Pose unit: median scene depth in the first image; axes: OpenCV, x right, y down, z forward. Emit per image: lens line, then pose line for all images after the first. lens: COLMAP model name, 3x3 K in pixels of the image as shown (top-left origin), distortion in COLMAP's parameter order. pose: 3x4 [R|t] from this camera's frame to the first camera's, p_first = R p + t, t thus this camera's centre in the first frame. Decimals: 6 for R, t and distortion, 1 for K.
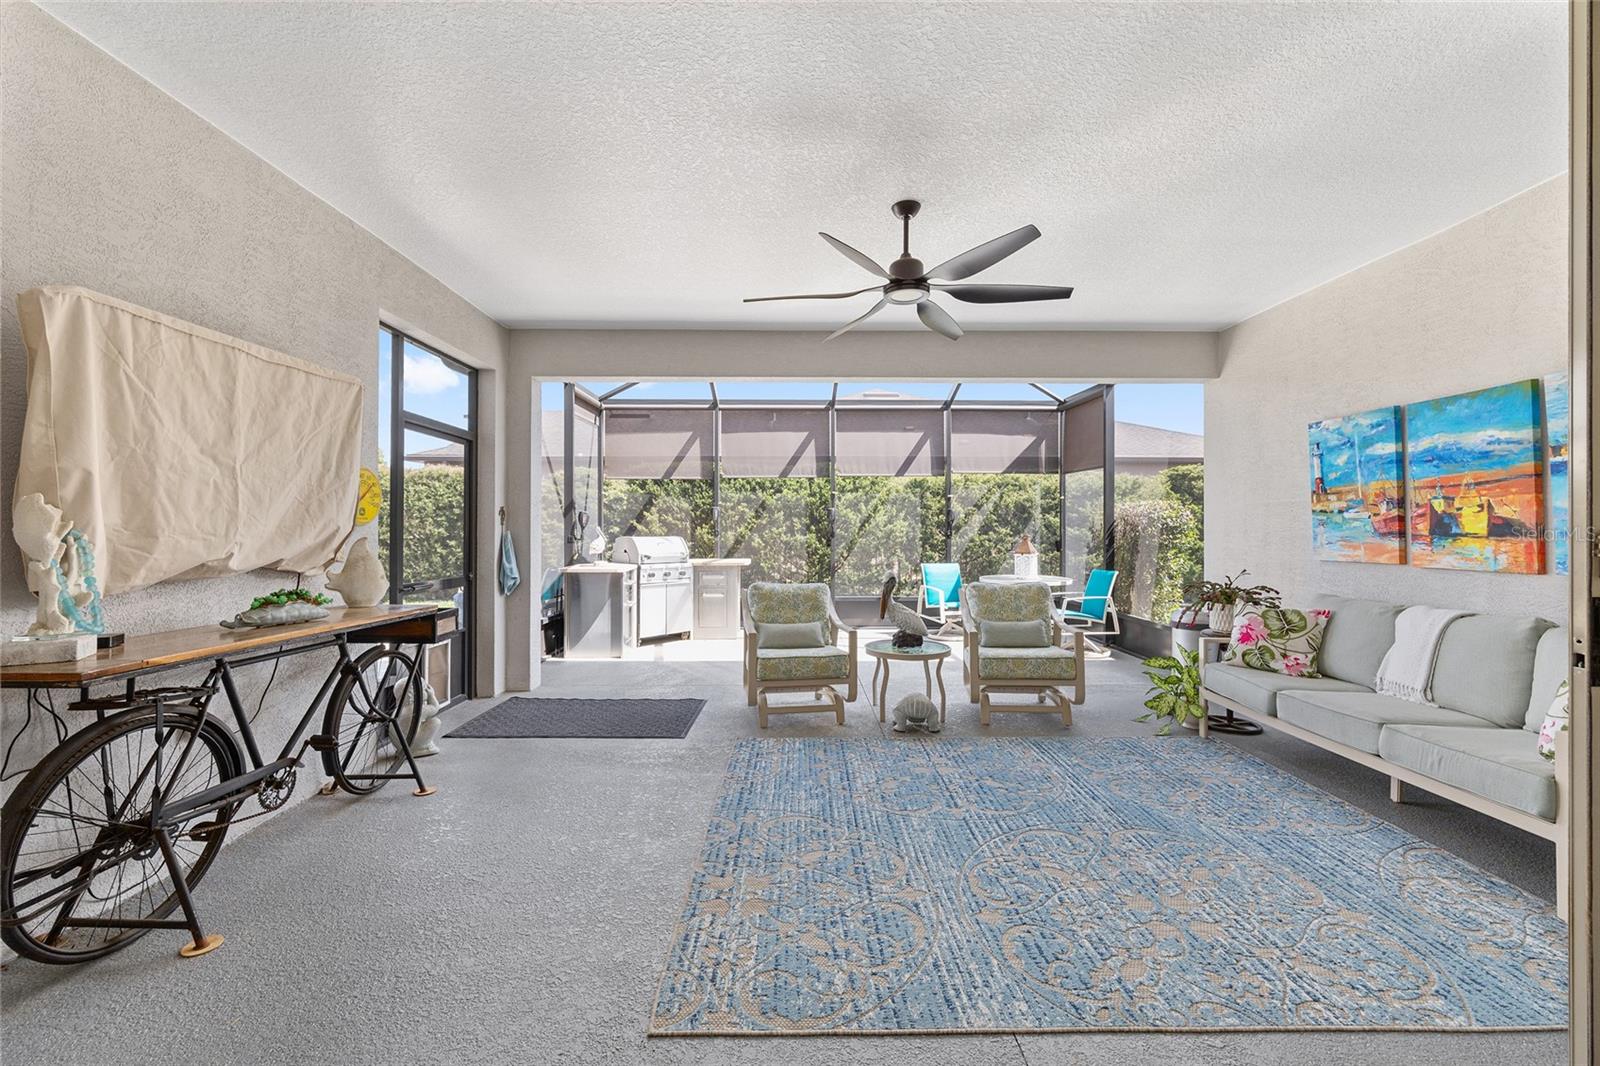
lens RADIAL K [[644.9, 0, 801.3], [0, 644.9, 524.5], [0, 0, 1]] dist [-0.004009, 0.001717]
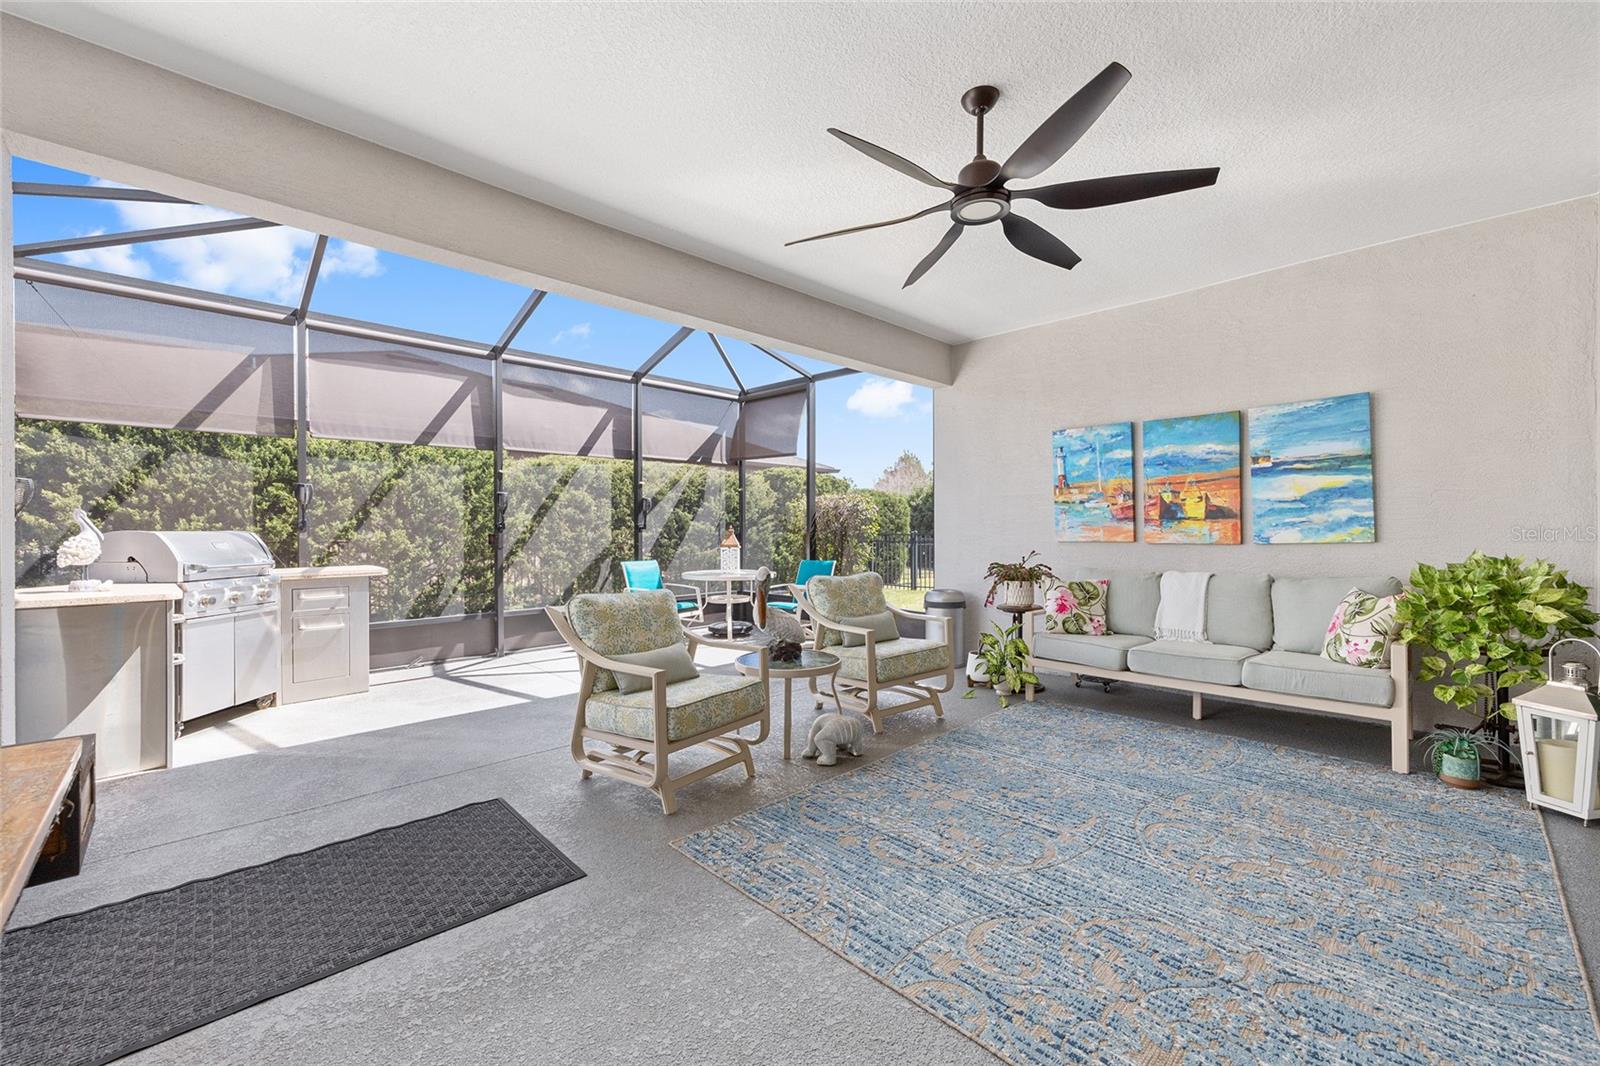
lens RADIAL K [[644.9, 0, 801.7], [0, 644.9, 531.3], [0, 0, 1]] dist [-0.004009, 0.001717]
pose [[0.722141, -0.006631, 0.691714, -0.249499], [-0.000324, 0.999951, 0.009924, 0.014252], [-0.691745, -0.007390, 0.722104, 0.266879]]
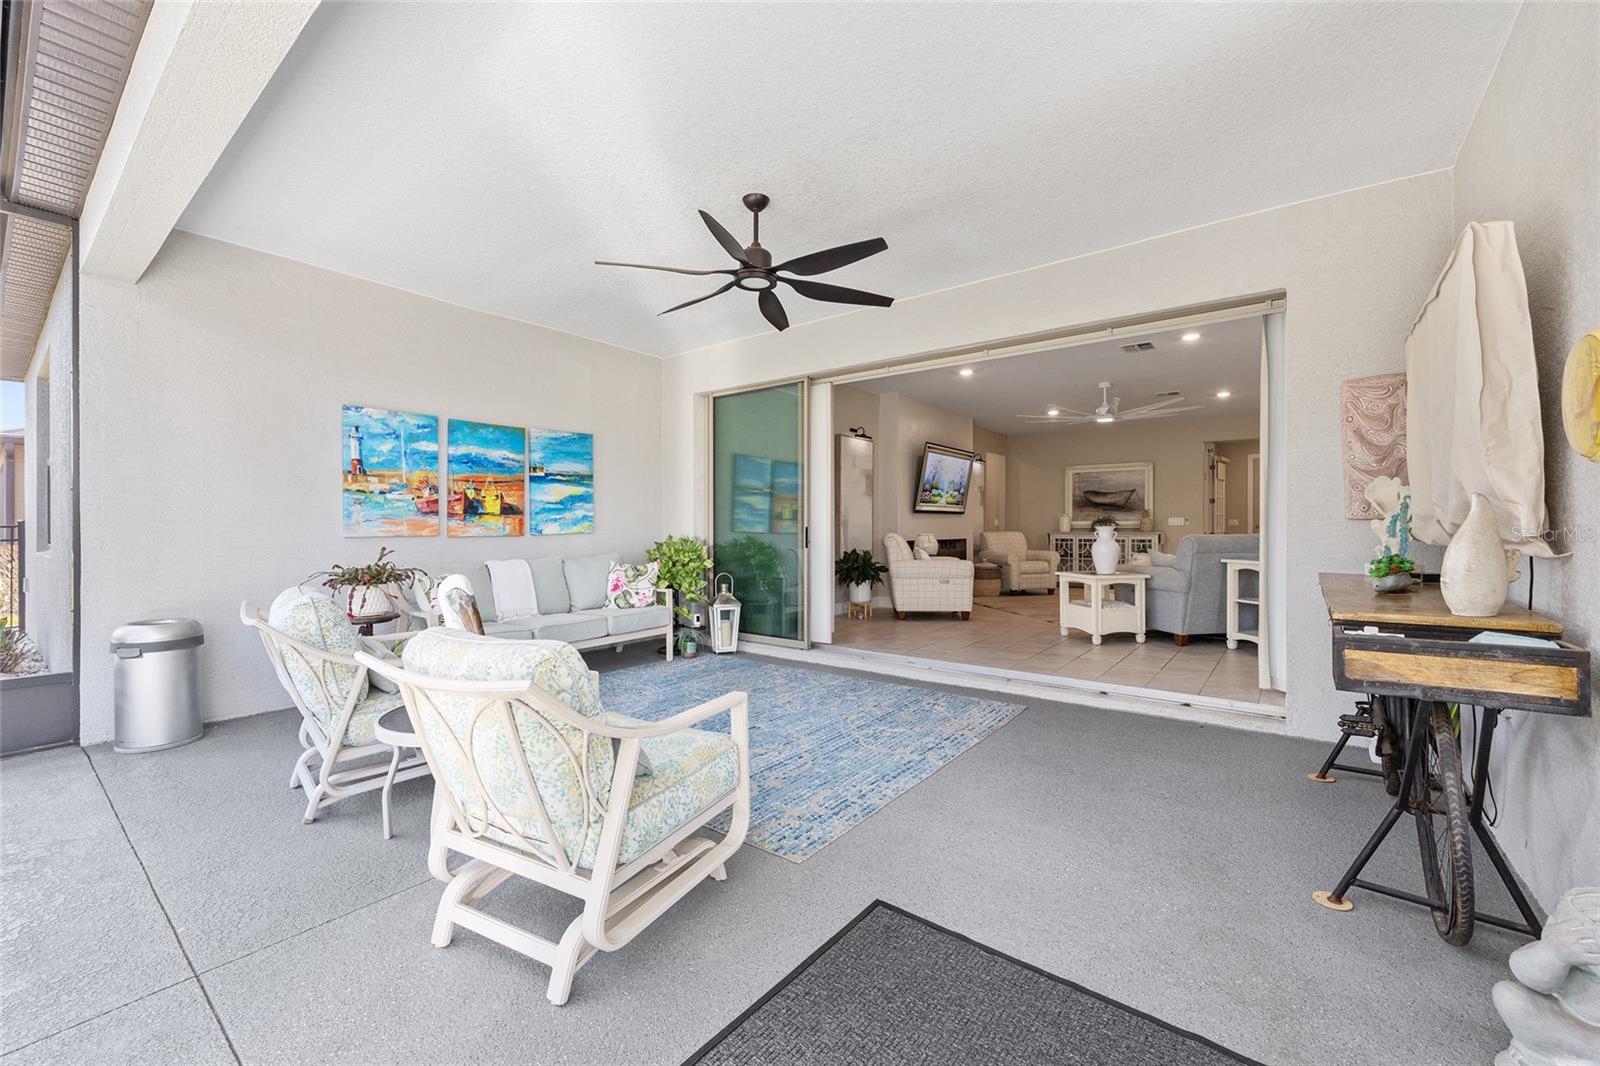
lens RADIAL K [[644.9, 0, 800.7], [0, 644.9, 531.8], [0, 0, 1]] dist [-0.004009, 0.001717]
pose [[-0.783064, -0.000347, 0.621941, -0.256524], [-0.001644, 0.999998, -0.001511, 0.028691], [-0.621939, -0.002206, -0.783063, 0.820345]]
